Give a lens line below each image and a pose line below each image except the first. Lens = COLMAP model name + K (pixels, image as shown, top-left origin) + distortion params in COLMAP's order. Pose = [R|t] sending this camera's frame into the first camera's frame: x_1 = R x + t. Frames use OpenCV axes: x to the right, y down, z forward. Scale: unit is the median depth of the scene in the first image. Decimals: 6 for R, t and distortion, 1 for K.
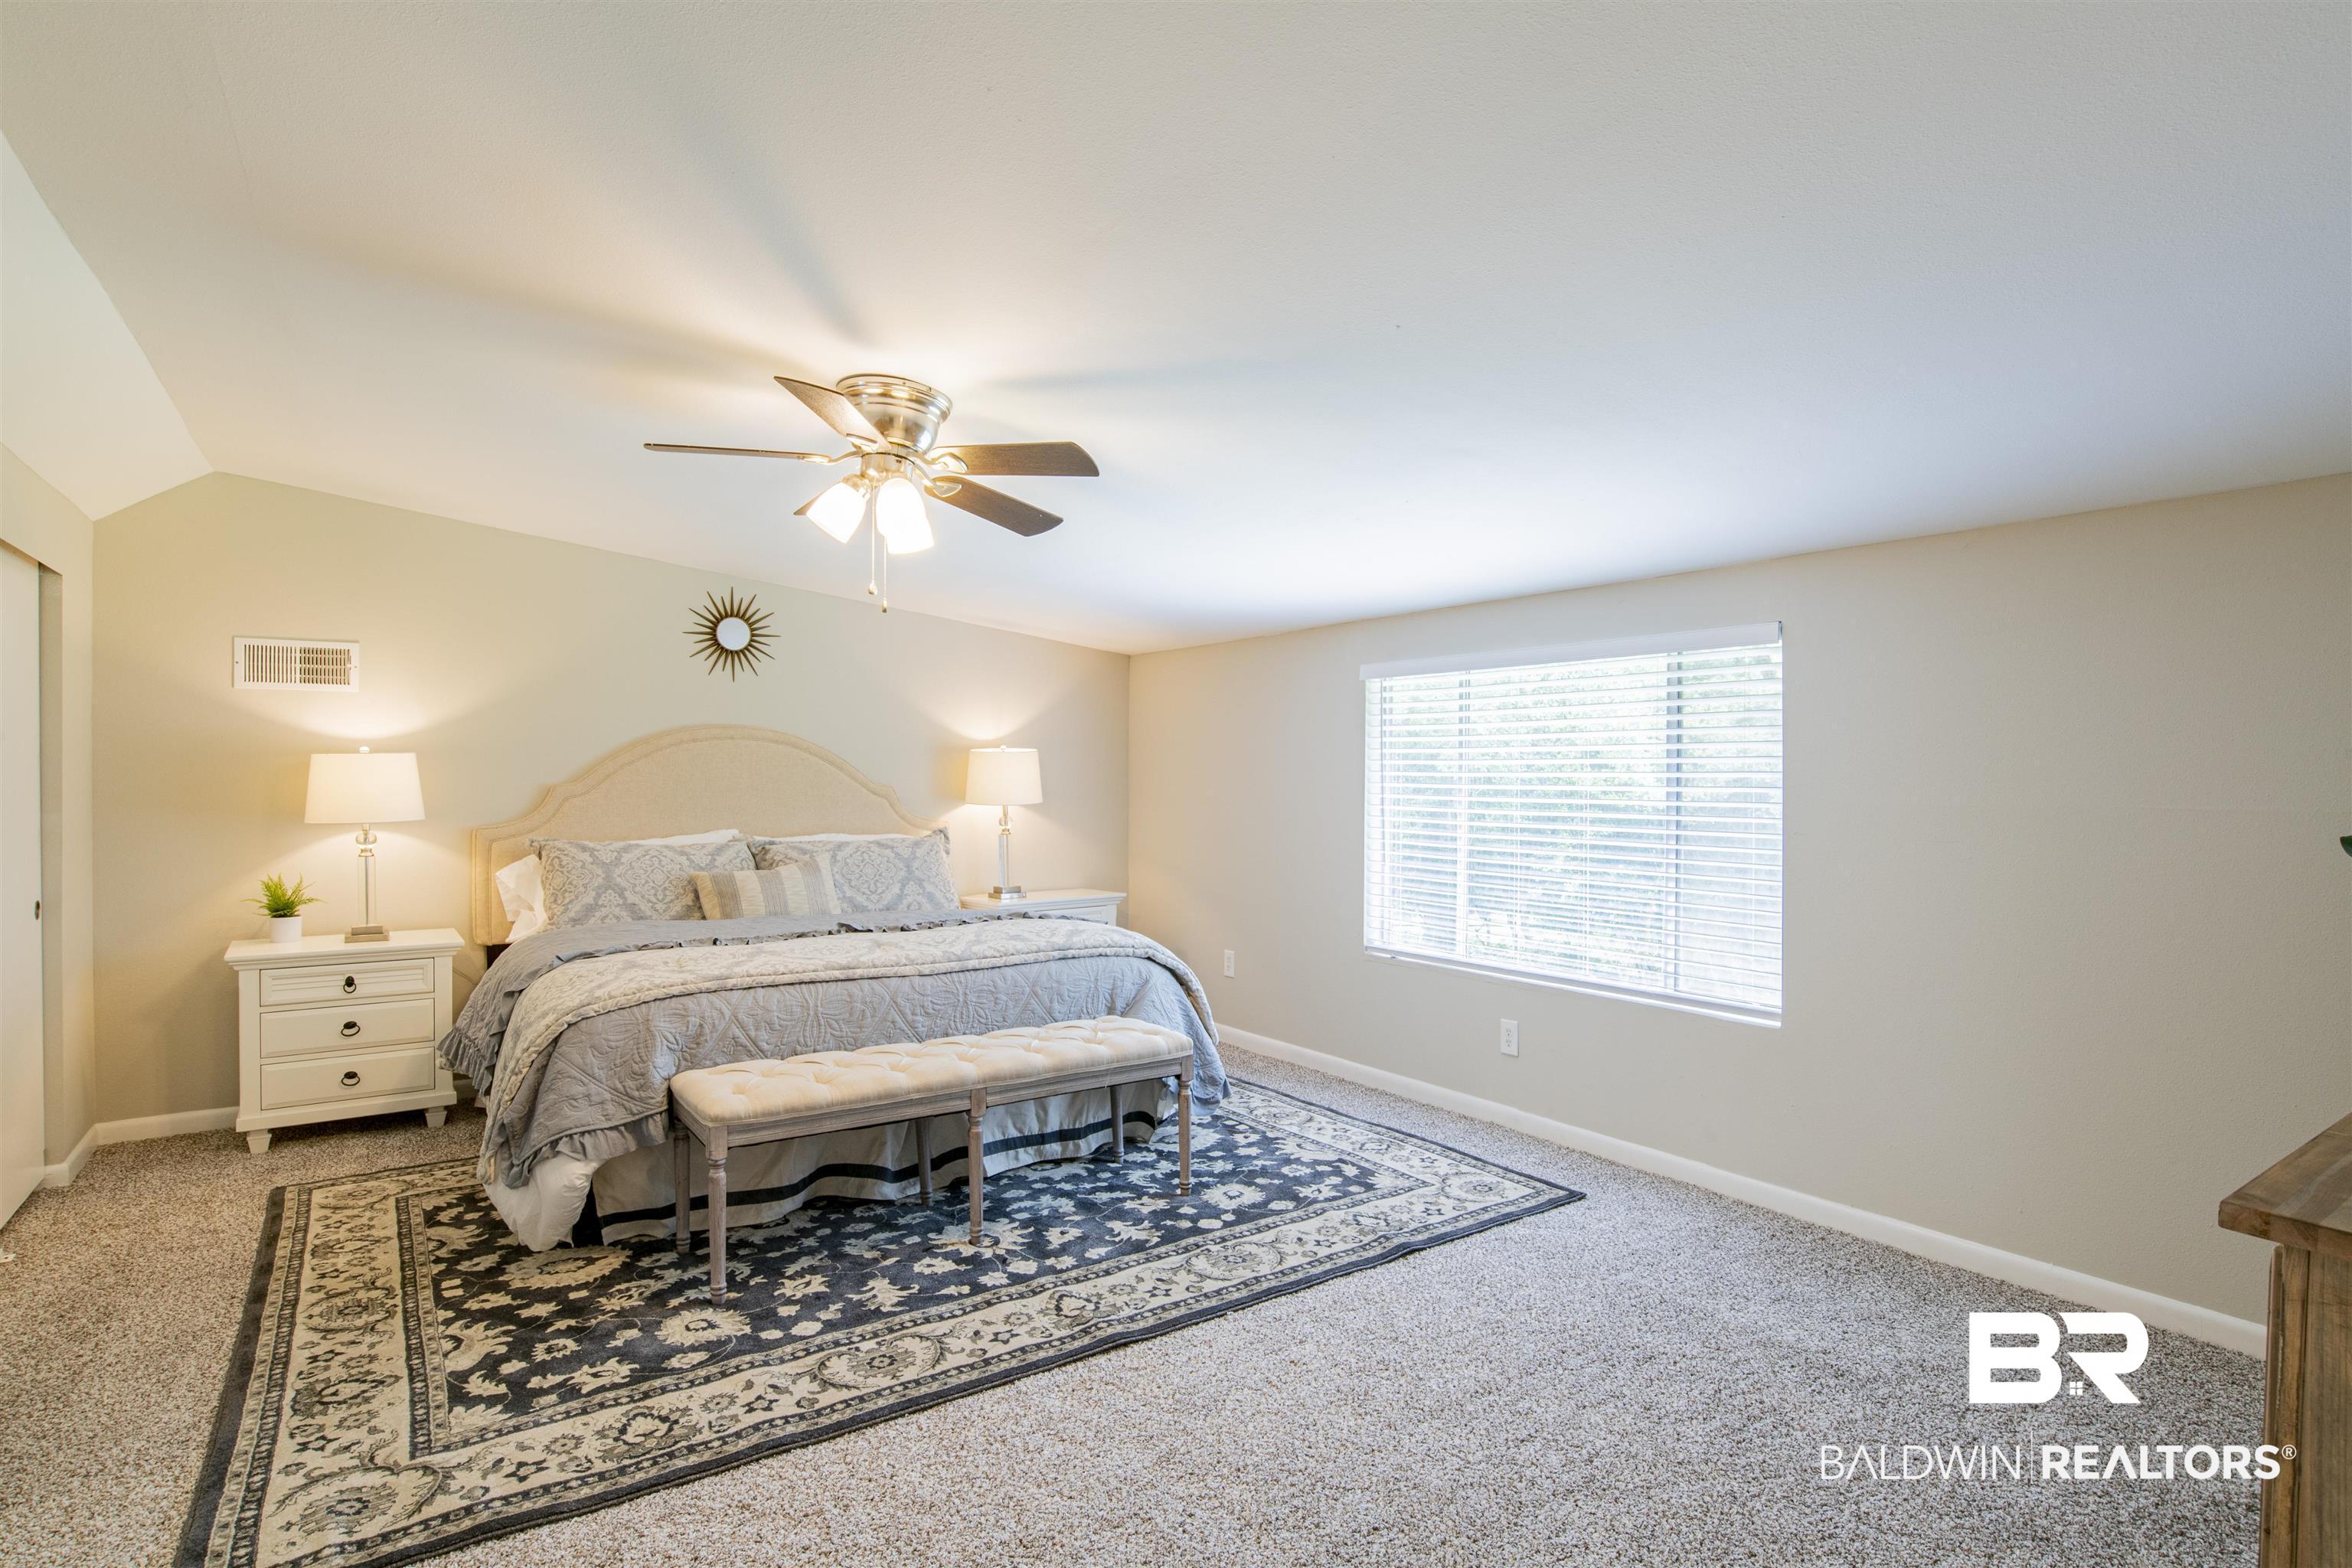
lens RADIAL K [[1219.3, 0, 1189.8], [0, 1219.3, 771.0], [0, 0, 1]] dist [-0.049030, 0.016769]
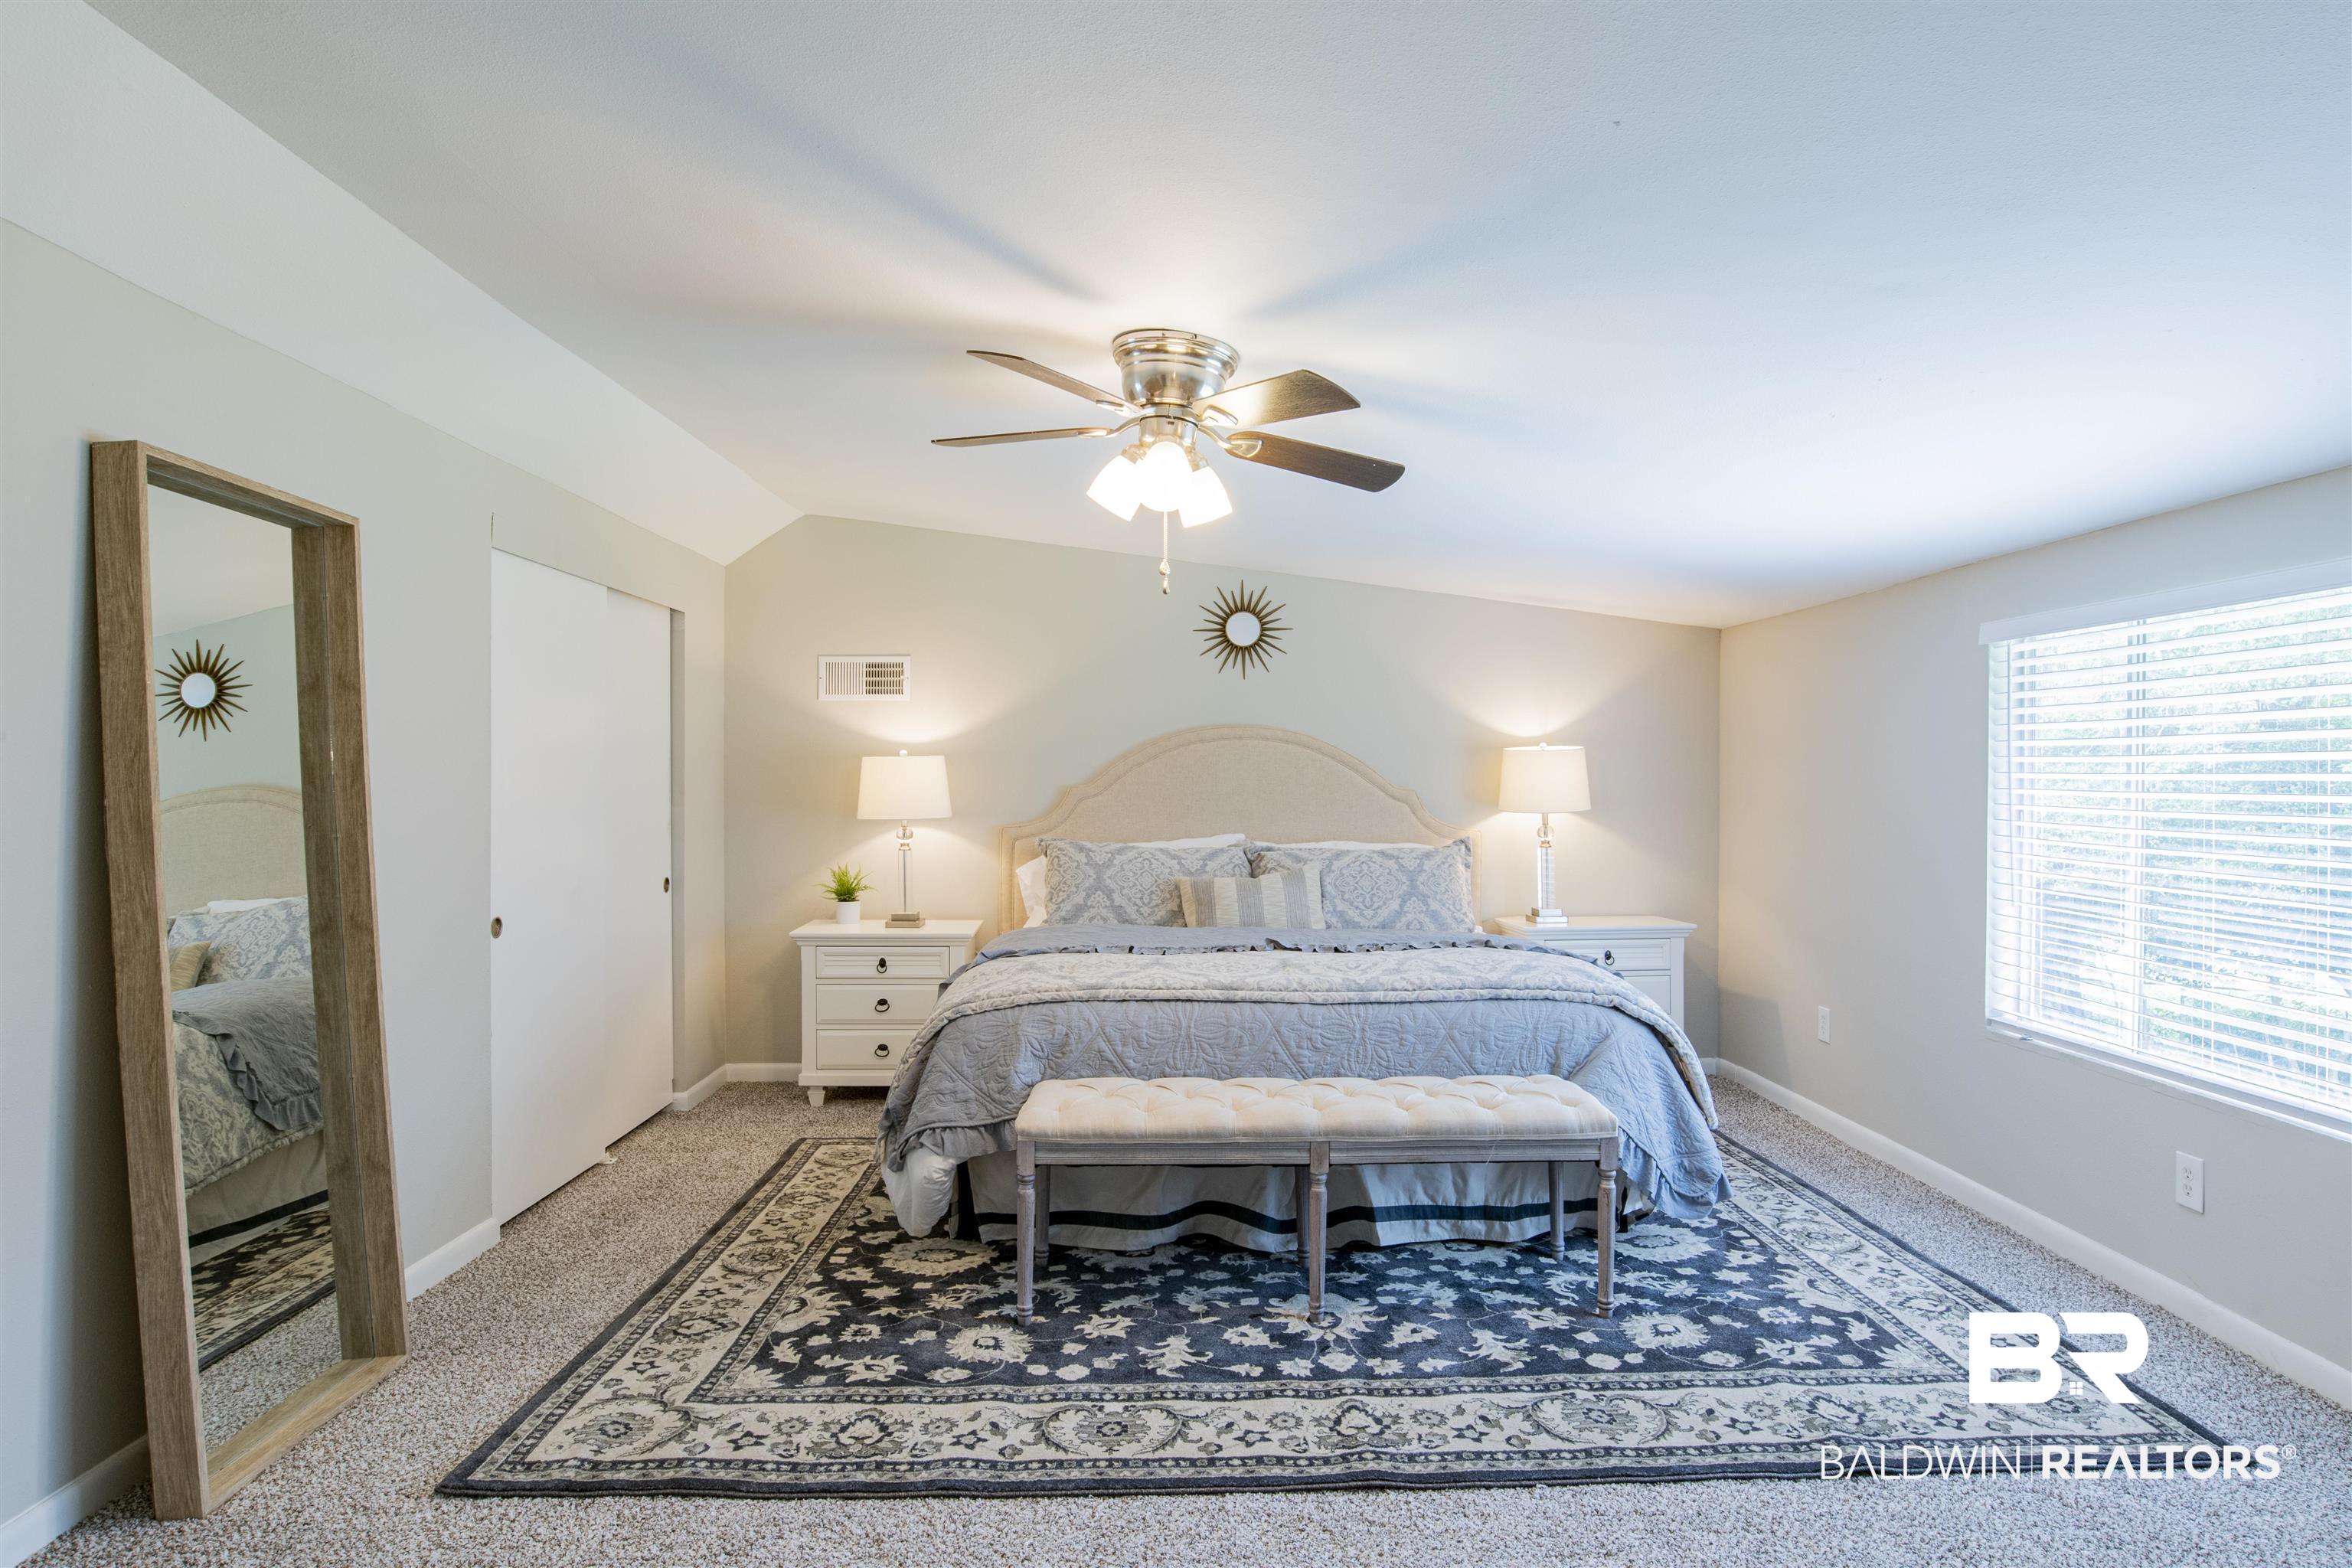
lens RADIAL K [[1317.9, 0, 1166.9], [0, 1317.9, 776.7], [0, 0, 1]] dist [-0.047758, 0.013168]
pose [[0.833630, 0.000805, -0.552323, 0.211489], [0.000623, 0.999997, 0.002398, 0.001043], [0.552323, -0.002343, 0.833627, 0.142400]]
